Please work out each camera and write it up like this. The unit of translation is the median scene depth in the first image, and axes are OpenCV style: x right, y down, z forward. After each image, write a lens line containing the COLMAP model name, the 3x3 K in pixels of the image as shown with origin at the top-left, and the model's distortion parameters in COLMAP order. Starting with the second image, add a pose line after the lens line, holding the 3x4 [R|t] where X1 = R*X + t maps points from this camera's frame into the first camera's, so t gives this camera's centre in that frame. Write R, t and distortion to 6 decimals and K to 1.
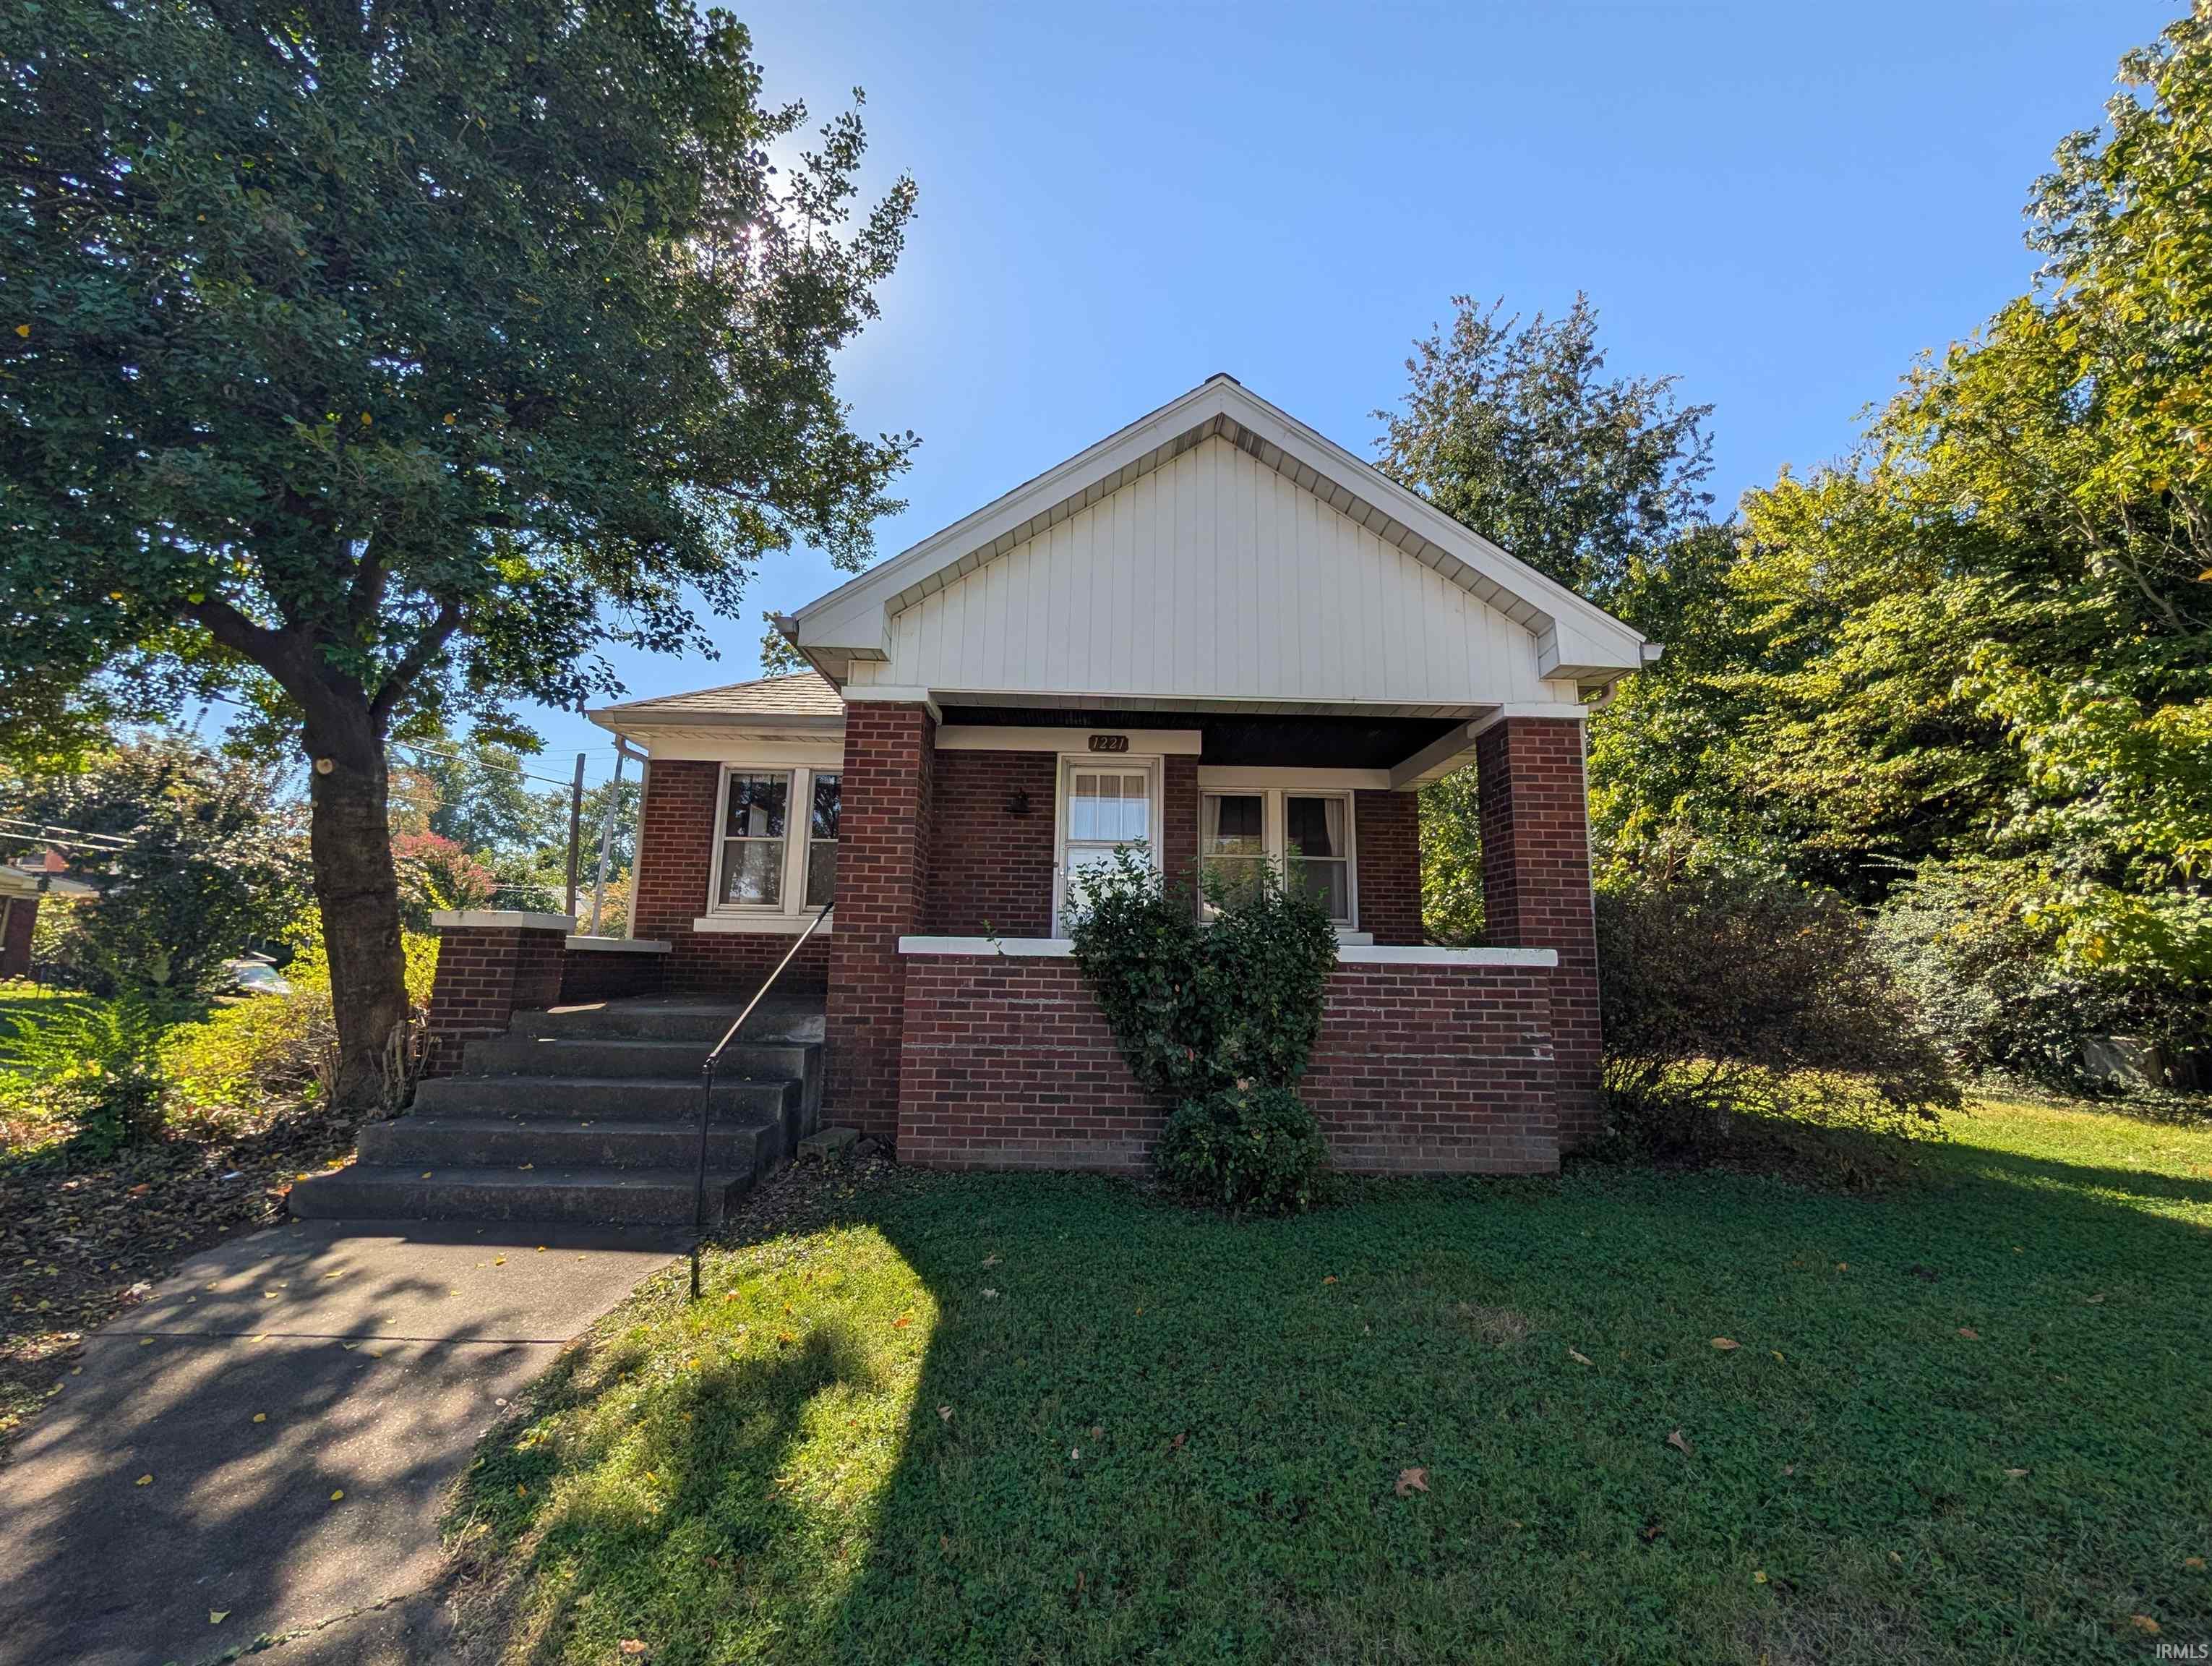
lens RADIAL K [[871.1, 0, 1119.6], [0, 871.1, 827.6], [0, 0, 1]] dist [0.003304, 0.000574]
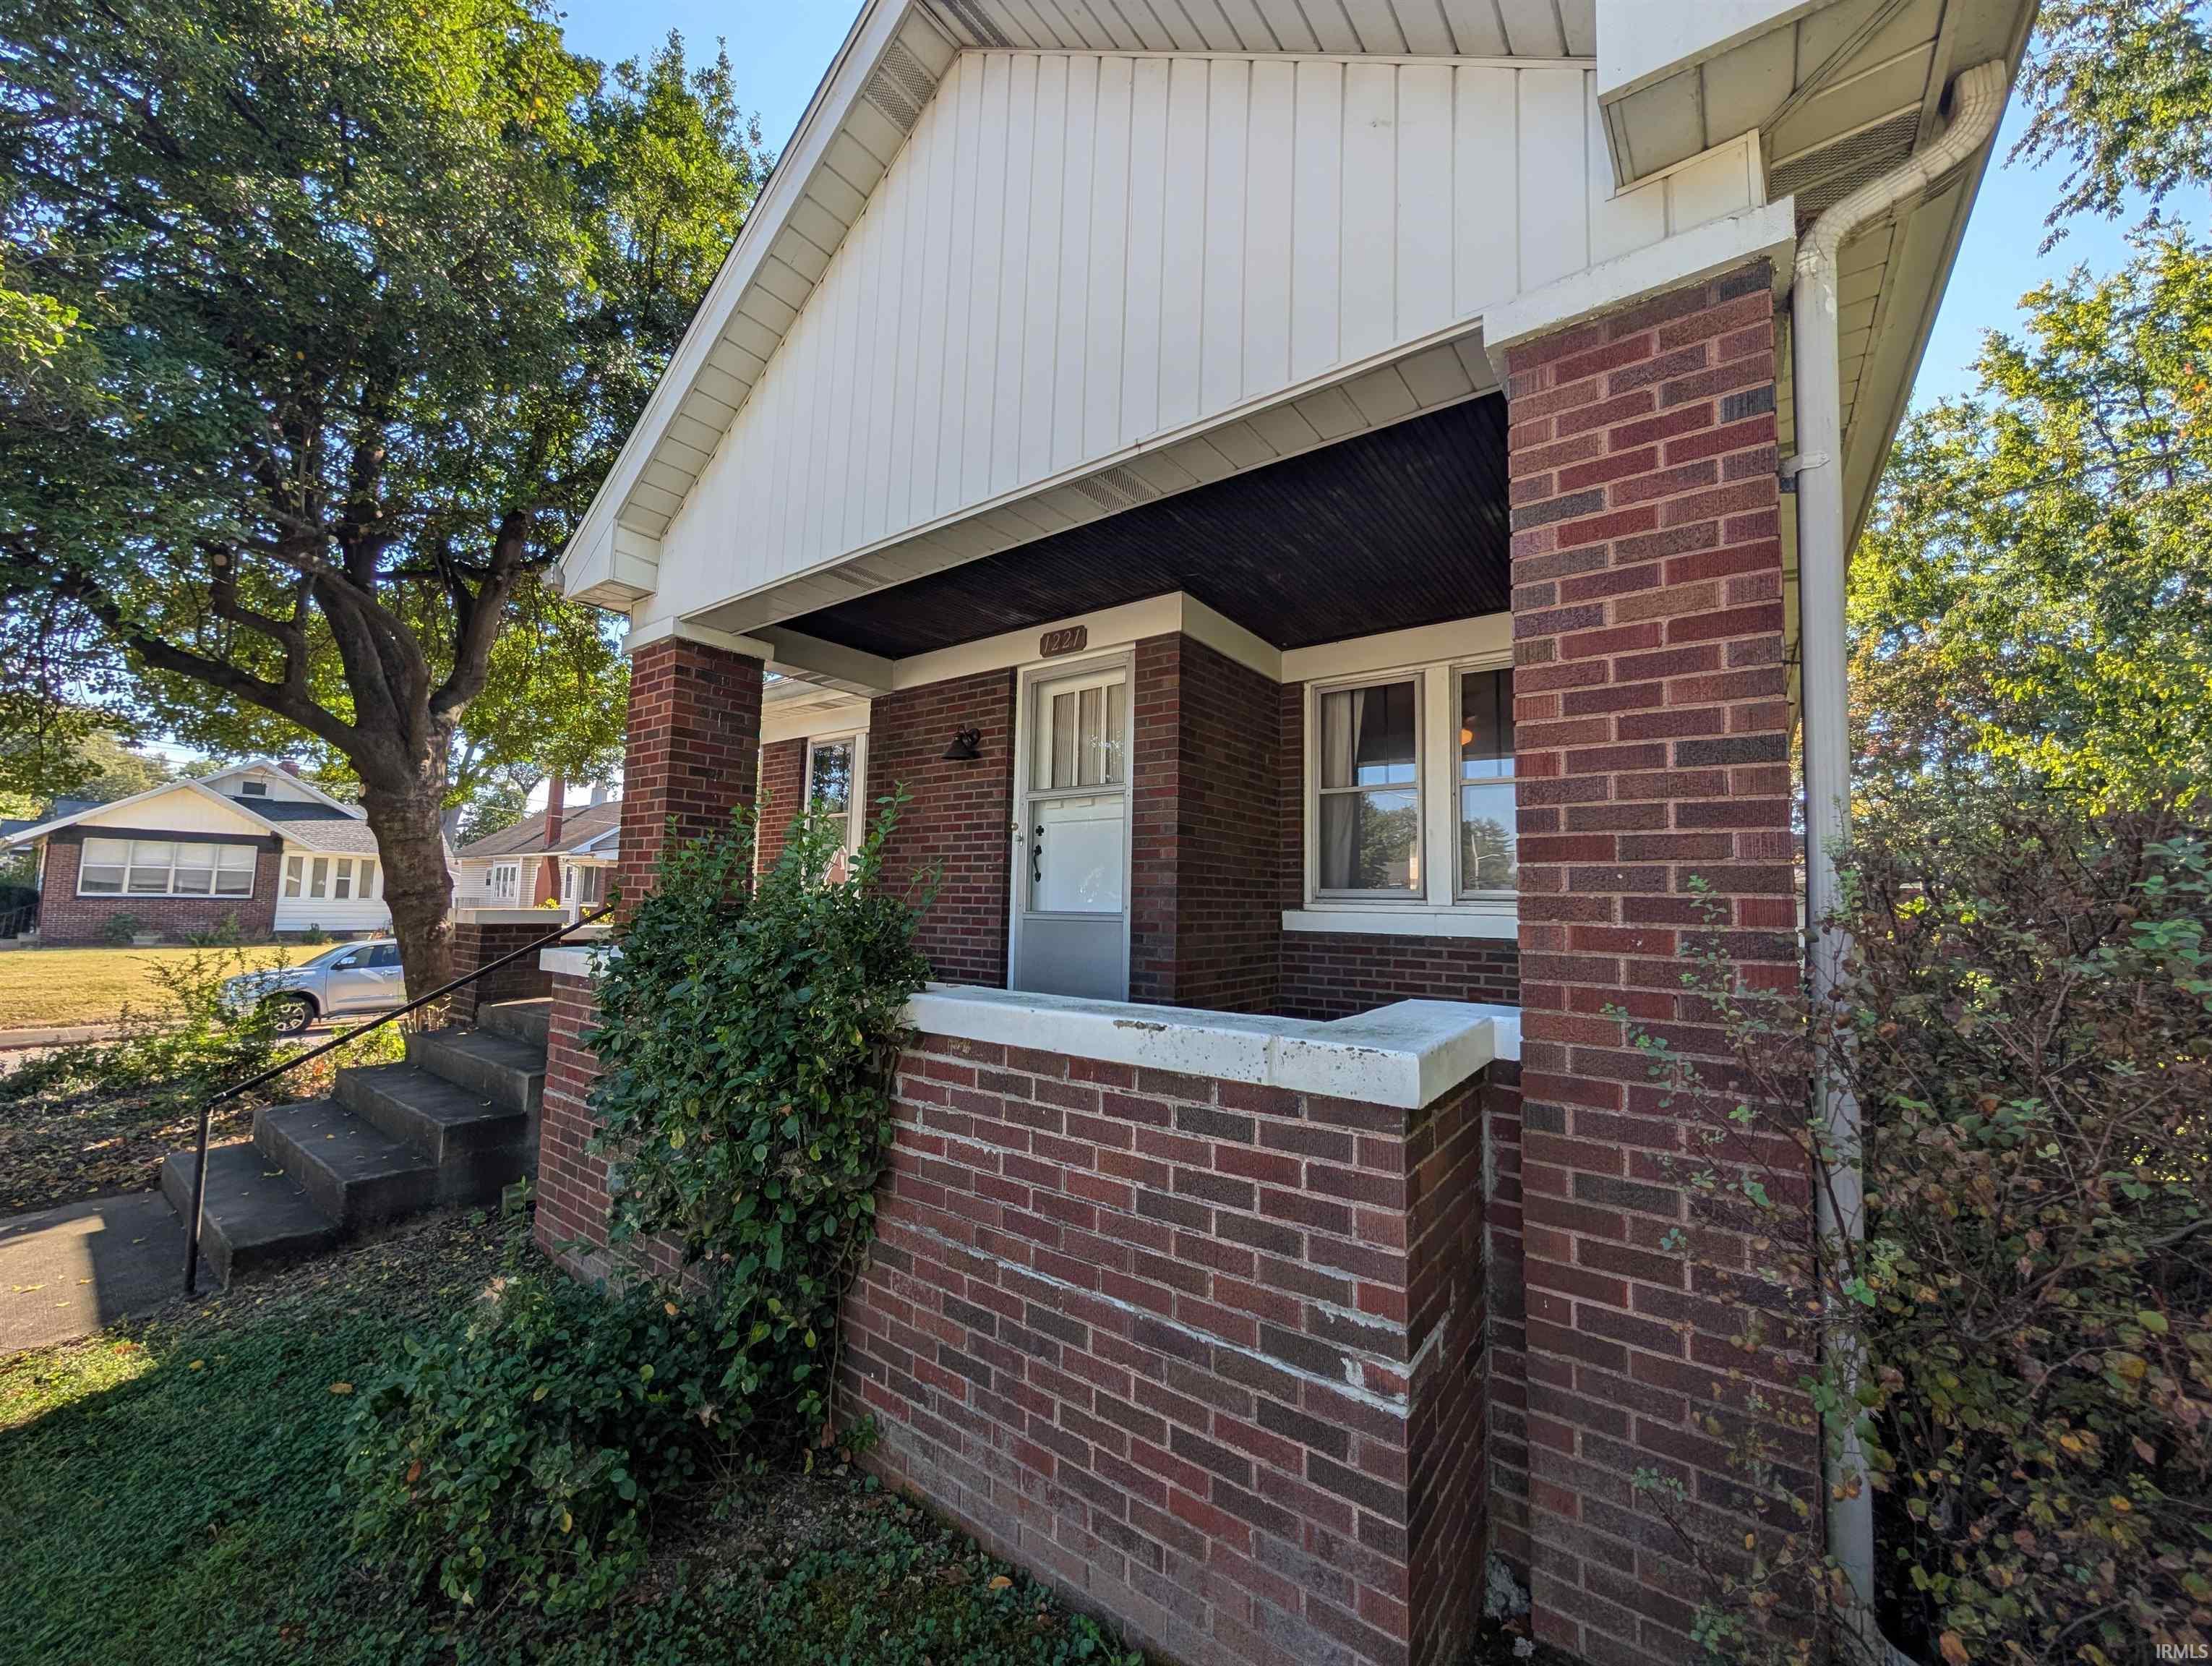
lens RADIAL K [[871.1, 0, 1108.8], [0, 871.1, 840.1], [0, 0, 1]] dist [0.003304, 0.000574]
pose [[0.781257, -0.046058, -0.622508, 0.608924], [0.087599, 0.995495, 0.036283, 0.047644], [0.618032, -0.082877, 0.781772, 0.711166]]
